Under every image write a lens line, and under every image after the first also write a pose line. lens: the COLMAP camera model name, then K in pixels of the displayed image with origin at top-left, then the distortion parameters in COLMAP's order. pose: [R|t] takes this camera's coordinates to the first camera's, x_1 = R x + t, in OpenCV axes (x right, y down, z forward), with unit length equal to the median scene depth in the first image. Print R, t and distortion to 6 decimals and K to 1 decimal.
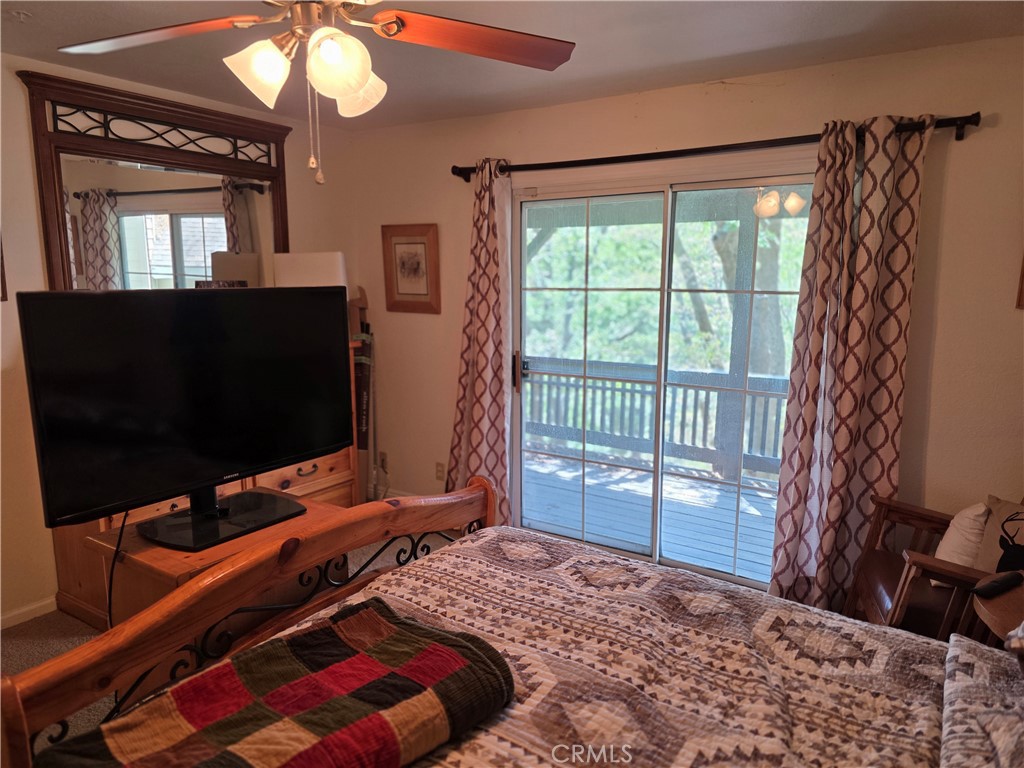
lens RADIAL K [[692.0, 0, 513.4], [0, 692.0, 384.4], [0, 0, 1]] dist [-0.010414, -0.005626]
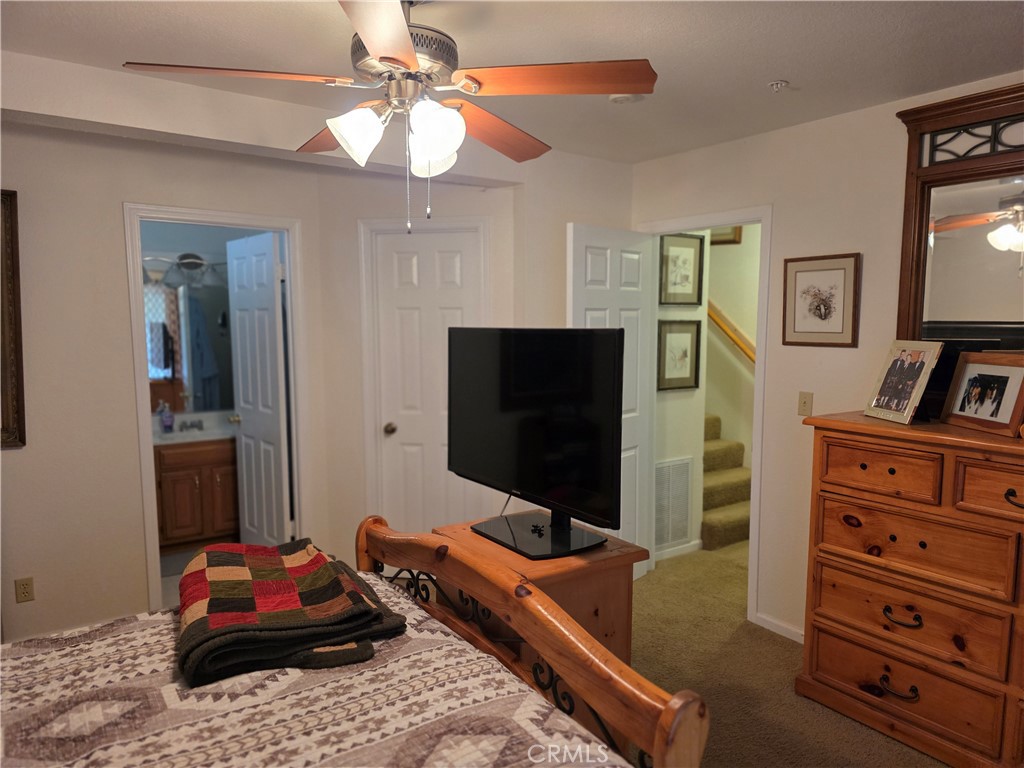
lens RADIAL K [[692.0, 0, 512.7], [0, 692.0, 390.8], [0, 0, 1]] dist [-0.010414, -0.005626]
pose [[-0.349787, 0.082083, -0.933226, 0.393502], [-0.172240, 0.973538, 0.150187, -0.121587], [0.920859, 0.213273, -0.326393, 0.858389]]
